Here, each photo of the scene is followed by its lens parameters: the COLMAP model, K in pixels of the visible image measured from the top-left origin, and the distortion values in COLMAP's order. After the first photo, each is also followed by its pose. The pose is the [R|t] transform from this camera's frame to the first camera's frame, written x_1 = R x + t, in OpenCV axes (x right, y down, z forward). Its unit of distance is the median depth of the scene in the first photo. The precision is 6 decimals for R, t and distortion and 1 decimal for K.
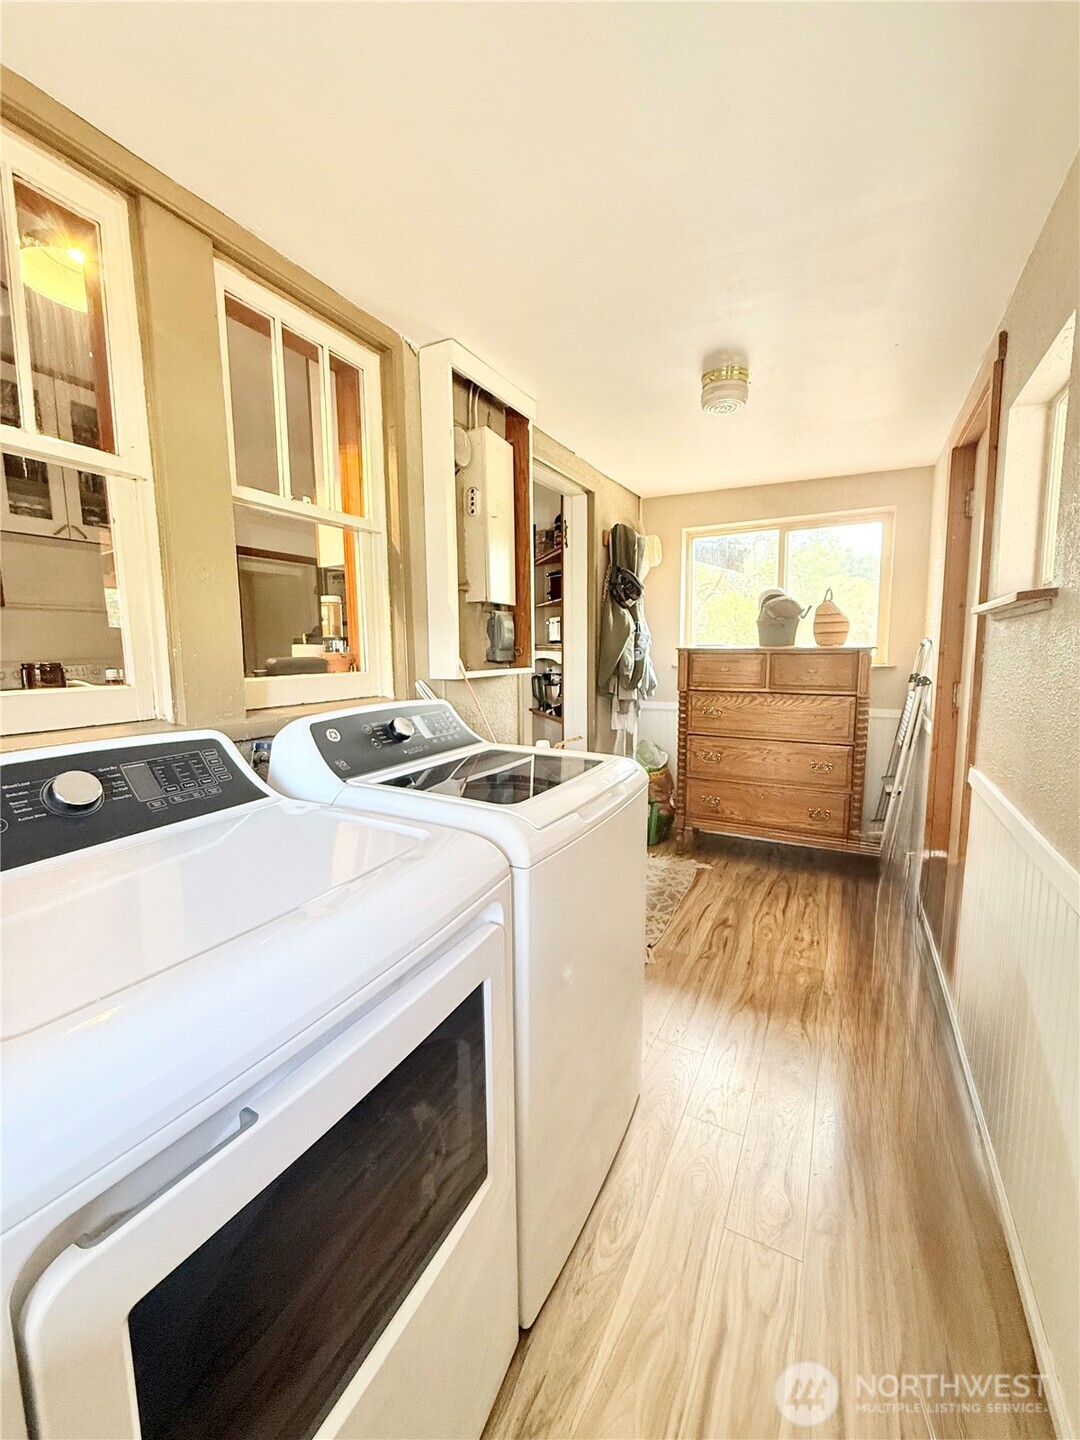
lens RADIAL K [[573.1, 0, 541.0], [0, 573.1, 714.5], [0, 0, 1]] dist [-0.000276, 0.000030]
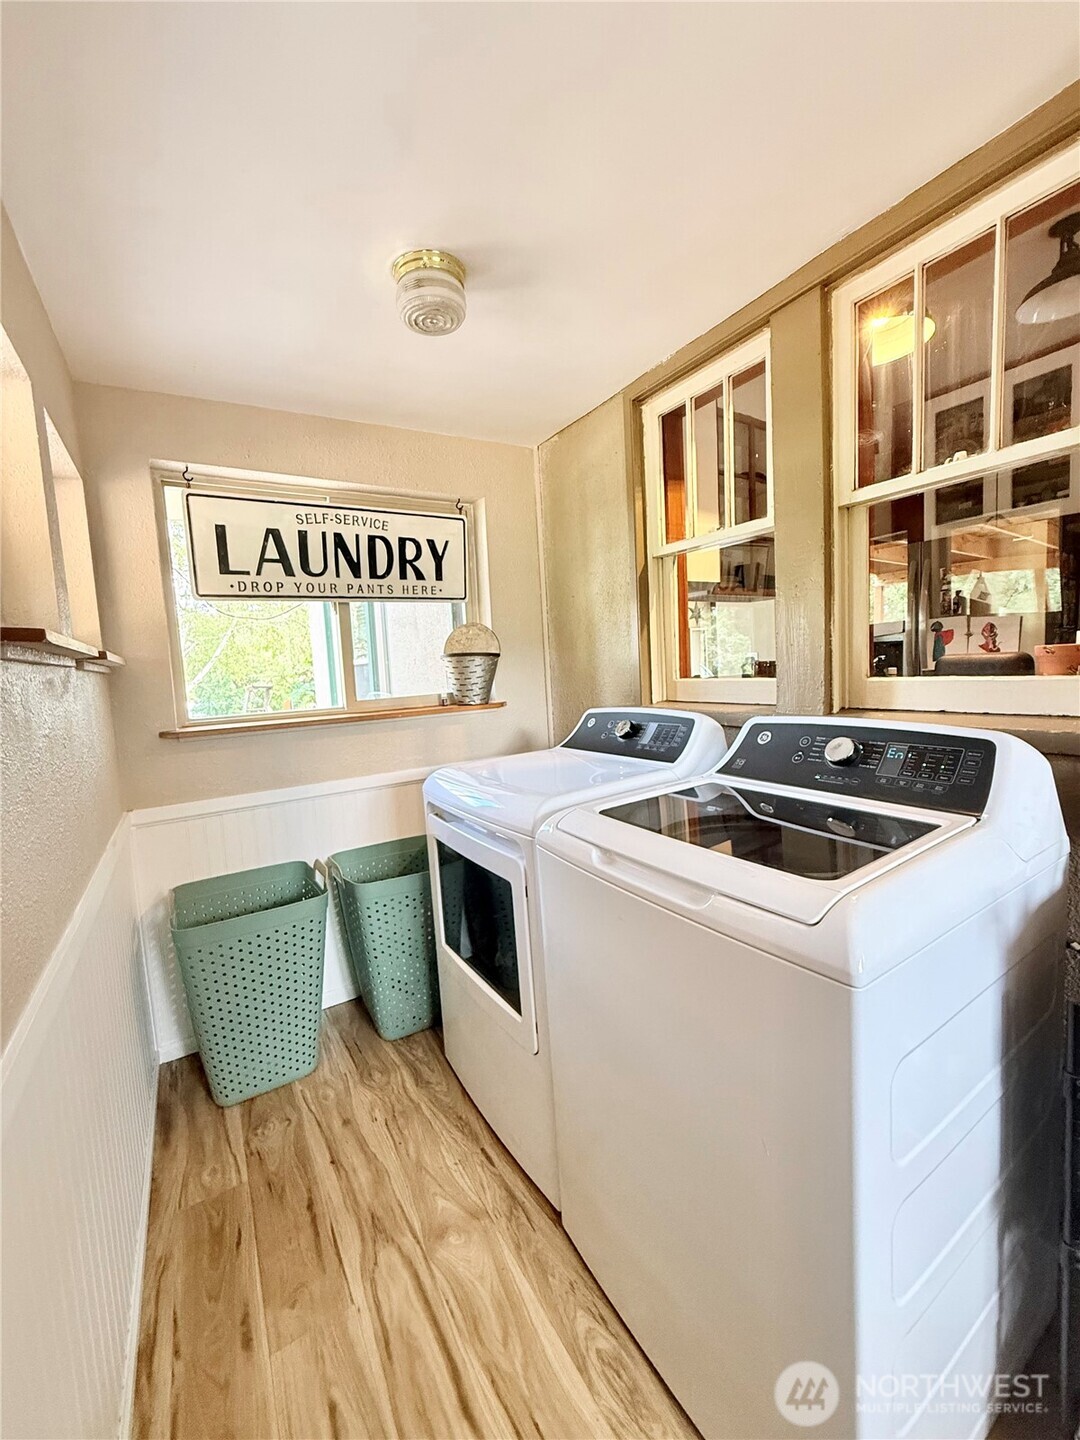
lens RADIAL K [[573.1, 0, 541.0], [0, 573.1, 714.5], [0, 0, 1]] dist [-0.000276, 0.000030]
pose [[-0.496875, 0.114782, -0.860198, 0.886342], [-0.043947, 0.986615, 0.157036, -0.184350], [0.866709, 0.115830, -0.485180, 1.359290]]
